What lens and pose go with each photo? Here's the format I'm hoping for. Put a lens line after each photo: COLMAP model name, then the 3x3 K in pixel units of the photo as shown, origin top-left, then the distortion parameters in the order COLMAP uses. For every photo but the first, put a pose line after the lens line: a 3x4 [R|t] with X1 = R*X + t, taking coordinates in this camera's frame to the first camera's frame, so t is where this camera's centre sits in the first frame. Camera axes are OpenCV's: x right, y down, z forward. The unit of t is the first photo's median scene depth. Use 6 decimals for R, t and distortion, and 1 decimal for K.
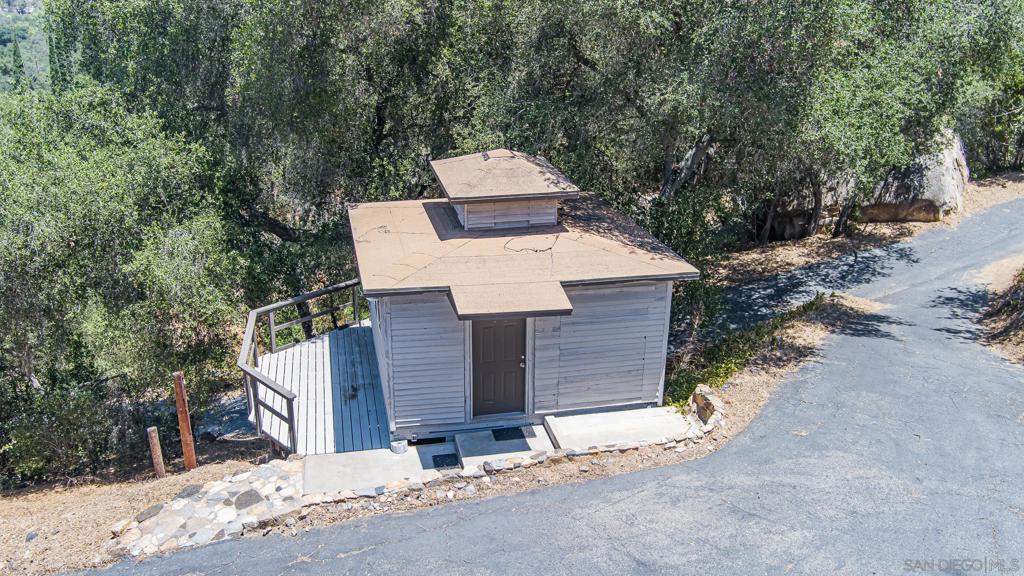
lens RADIAL K [[832.7, 0, 512.0], [0, 832.7, 288.0], [0, 0, 1]] dist [-0.066867, 0.044624]
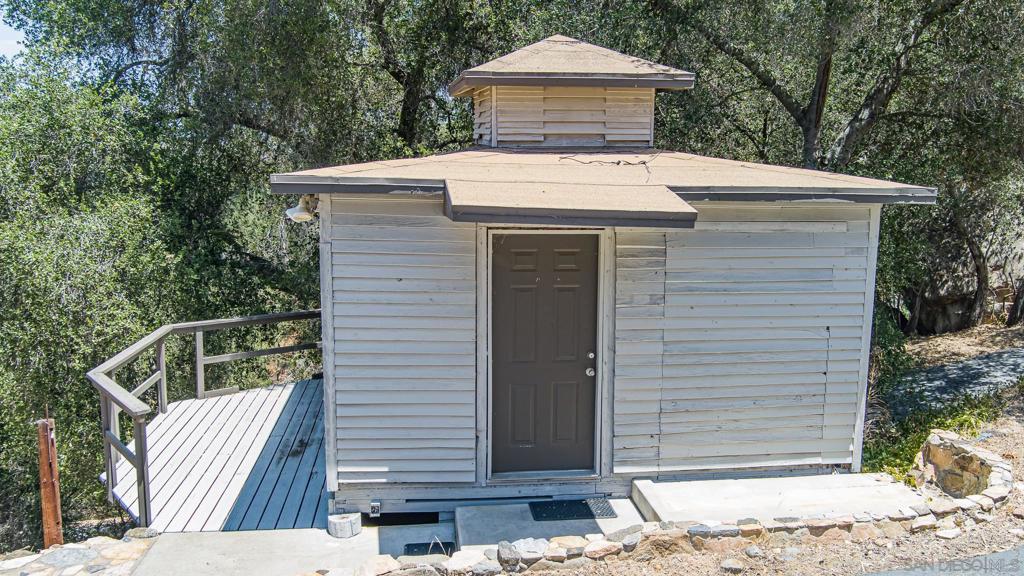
lens RADIAL K [[832.7, 0, 512.0], [0, 832.7, 288.0], [0, 0, 1]] dist [-0.066867, 0.044624]
pose [[0.995904, 0.010698, -0.089787, 0.009566], [-0.028825, 0.978733, -0.203102, 0.145752], [0.085705, 0.204858, 0.975032, 0.477012]]
